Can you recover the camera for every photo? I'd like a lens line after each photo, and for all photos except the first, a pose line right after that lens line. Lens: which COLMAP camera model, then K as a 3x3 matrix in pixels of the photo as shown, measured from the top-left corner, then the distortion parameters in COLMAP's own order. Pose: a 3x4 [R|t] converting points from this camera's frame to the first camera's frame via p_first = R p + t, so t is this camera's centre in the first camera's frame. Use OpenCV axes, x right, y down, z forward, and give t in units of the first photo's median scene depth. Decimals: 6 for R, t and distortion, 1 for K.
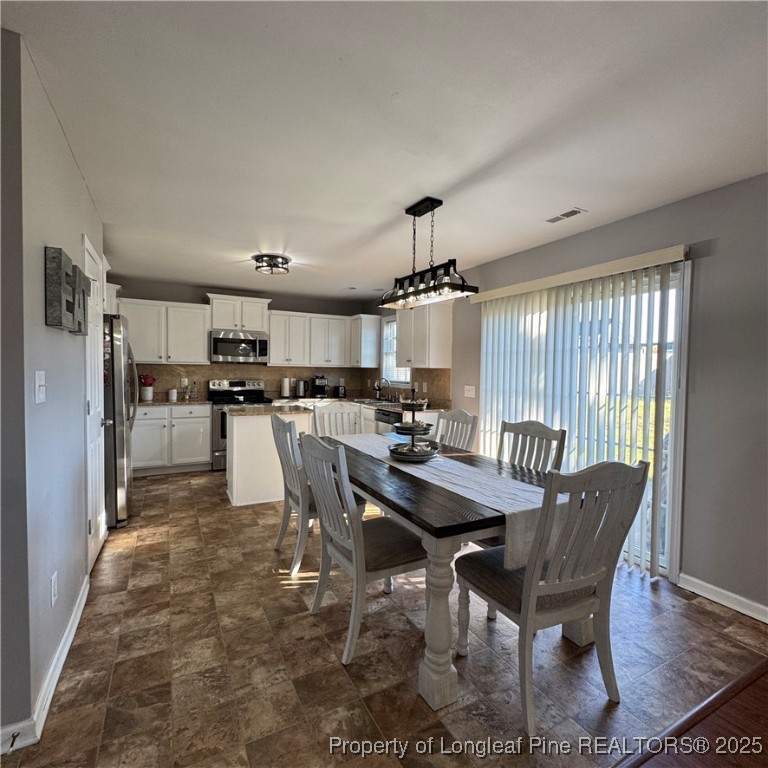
lens RADIAL K [[411.7, 0, 386.6], [0, 411.7, 382.9], [0, 0, 1]] dist [-0.002755, 0.000071]
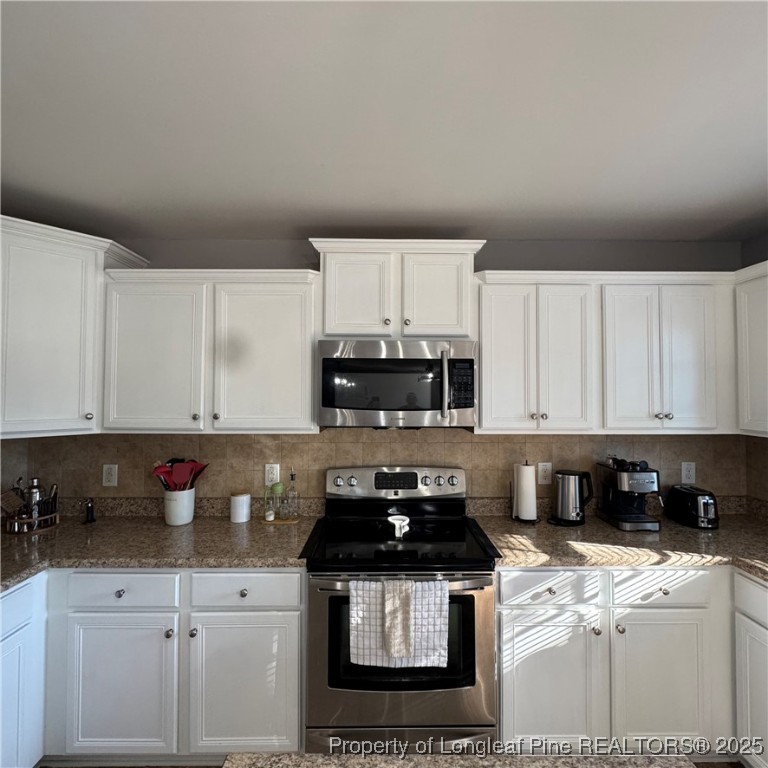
lens RADIAL K [[411.7, 0, 384.5], [0, 411.7, 386.8], [0, 0, 1]] dist [-0.002755, 0.000071]
pose [[0.888871, -0.027417, -0.457336, -0.201629], [-0.002838, 0.997859, -0.065337, -0.059008], [0.458148, 0.059374, 0.886891, 0.669215]]
